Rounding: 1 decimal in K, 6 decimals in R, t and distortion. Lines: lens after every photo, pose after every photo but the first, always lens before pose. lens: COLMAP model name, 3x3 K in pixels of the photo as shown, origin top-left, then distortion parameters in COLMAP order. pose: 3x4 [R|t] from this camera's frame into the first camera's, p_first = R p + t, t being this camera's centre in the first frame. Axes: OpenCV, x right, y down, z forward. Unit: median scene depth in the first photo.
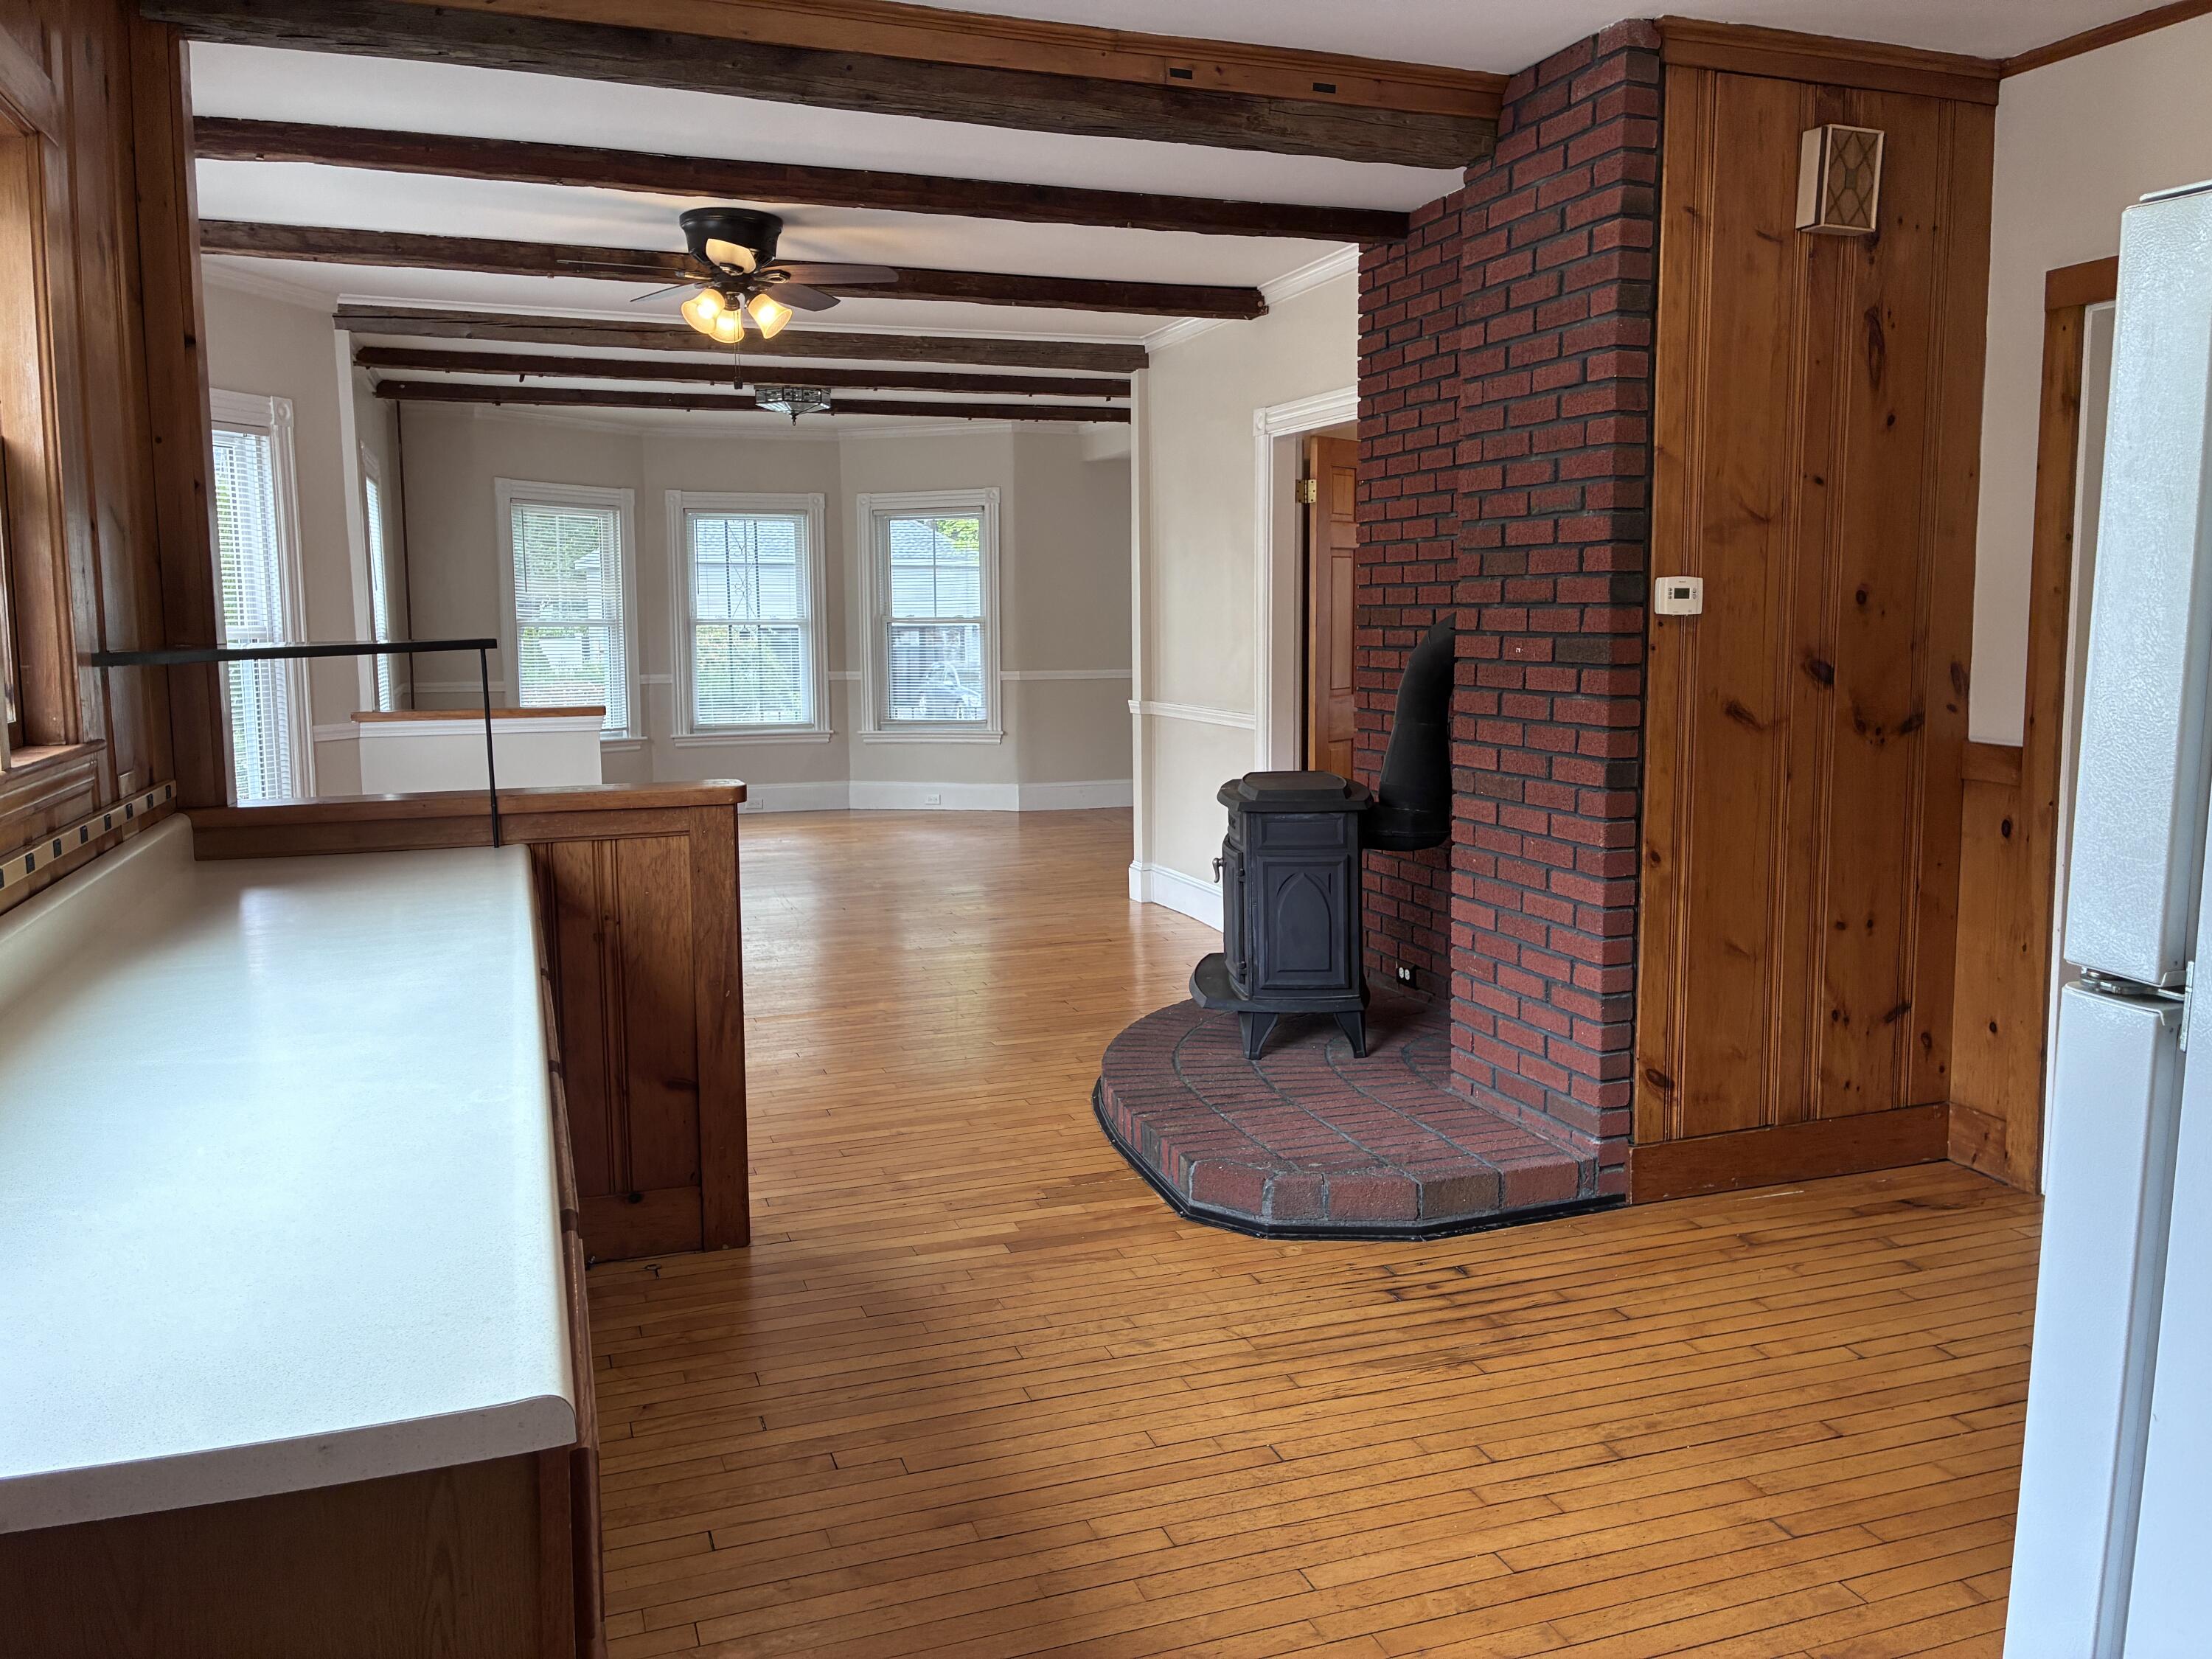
lens RADIAL K [[1693.3, 0, 1107.4], [0, 1693.3, 822.1], [0, 0, 1]] dist [0.021125, -0.024178]
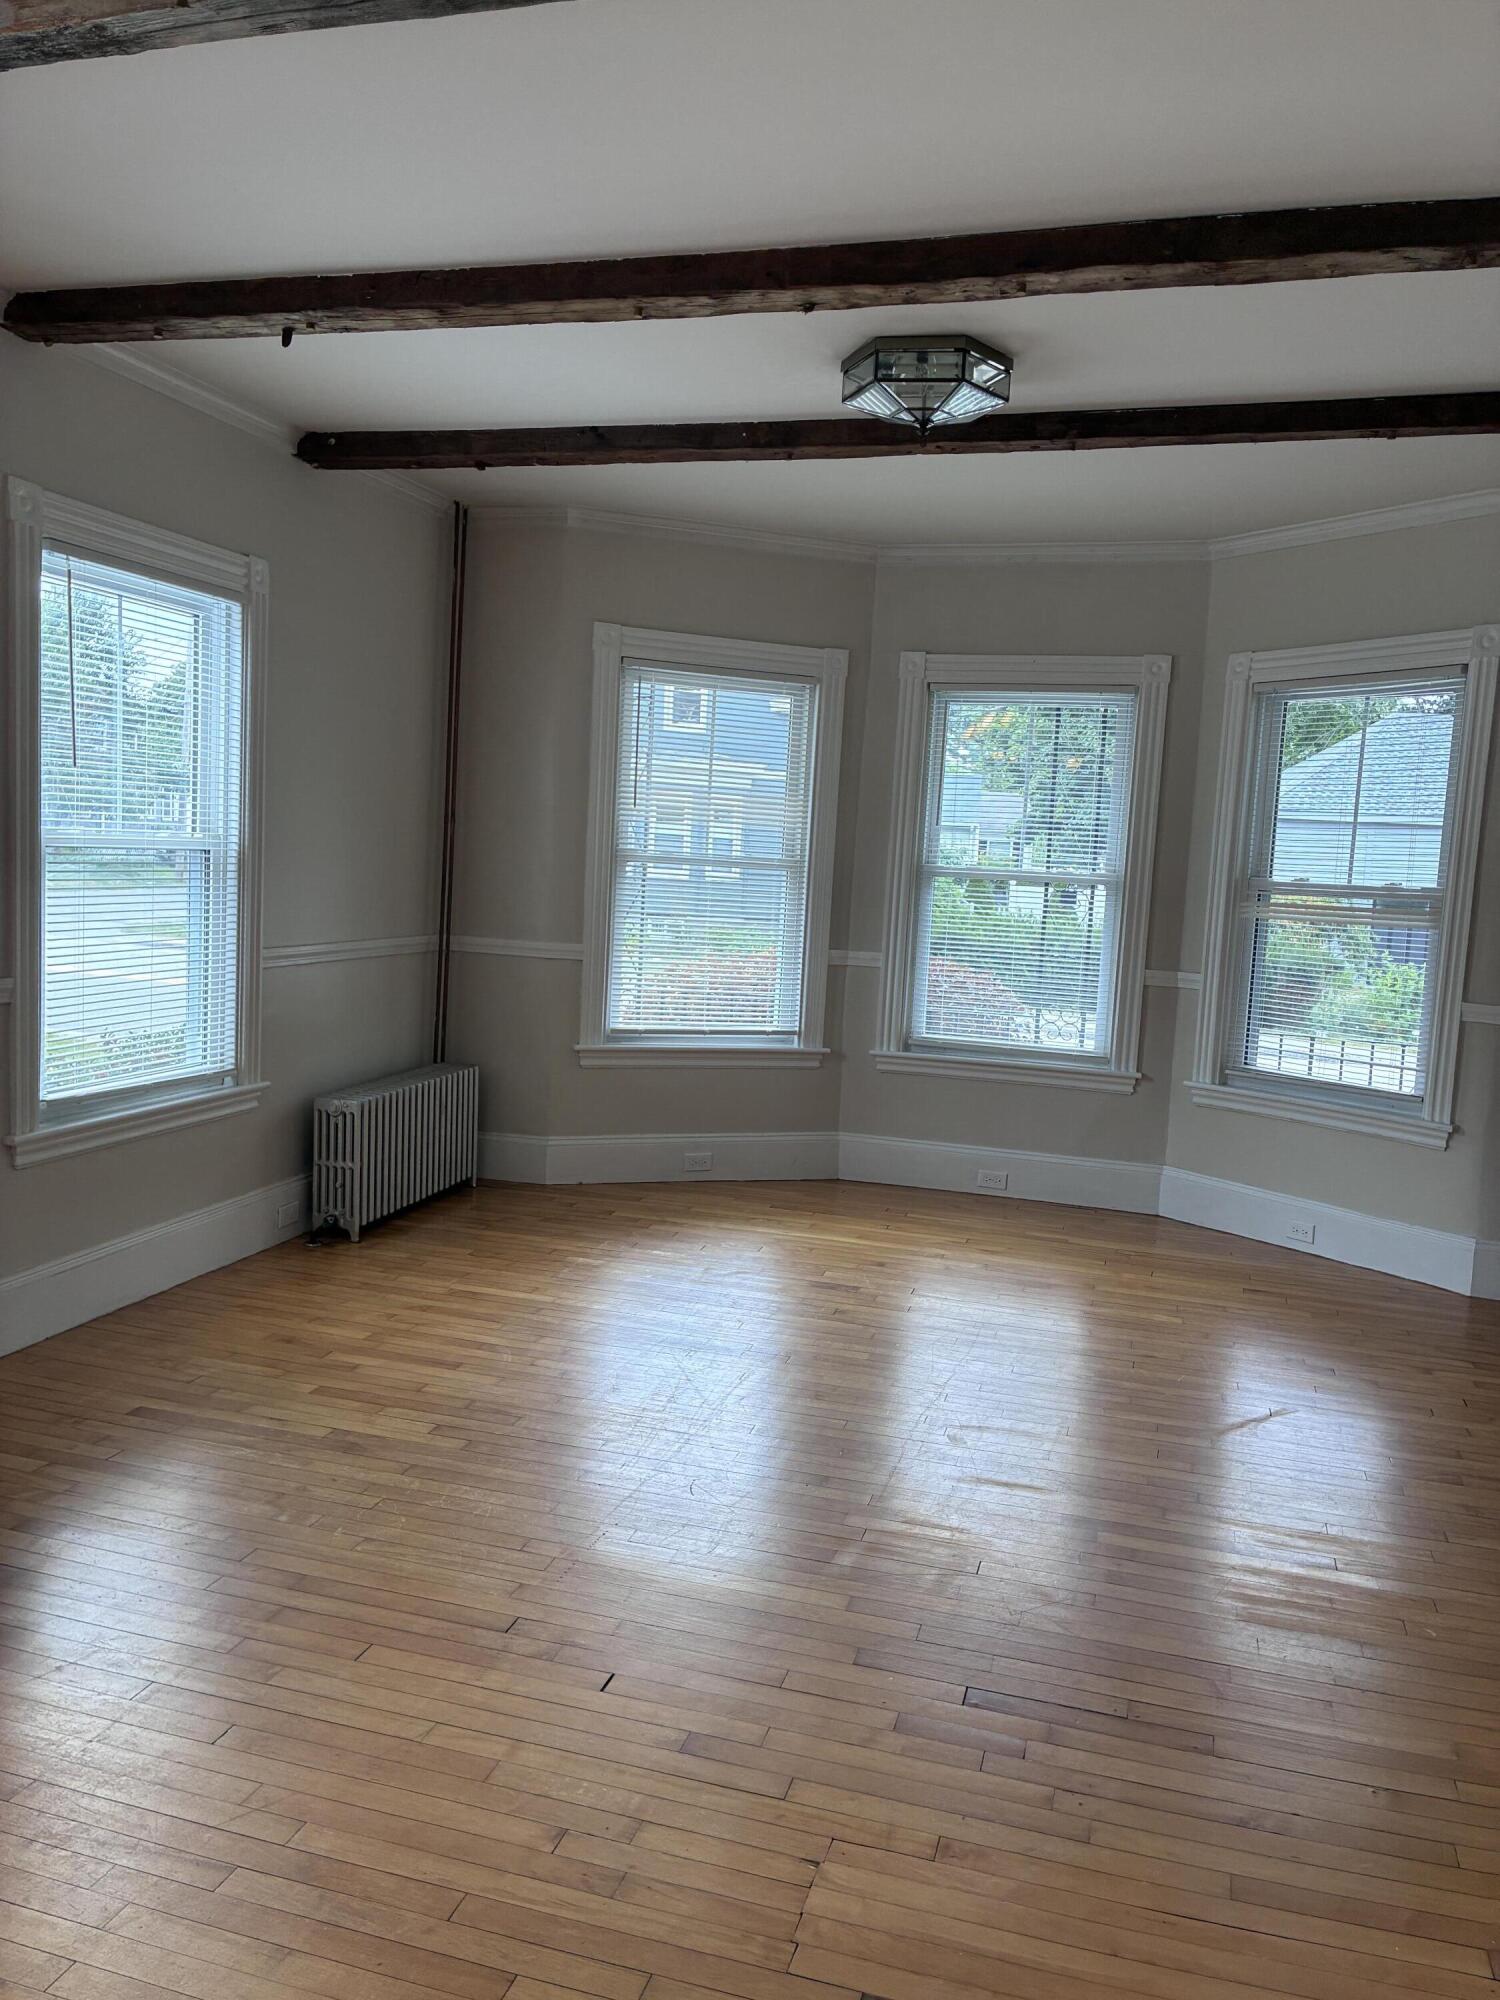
lens RADIAL K [[1531.0, 0, 733.0], [0, 1531.0, 1000.1], [0, 0, 1]] dist [0.021125, -0.024178]
pose [[0.813069, 0.096913, -0.574044, 0.018152], [-0.122467, 0.992455, -0.005910, -0.059676], [0.569141, 0.075107, 0.818803, 0.511195]]
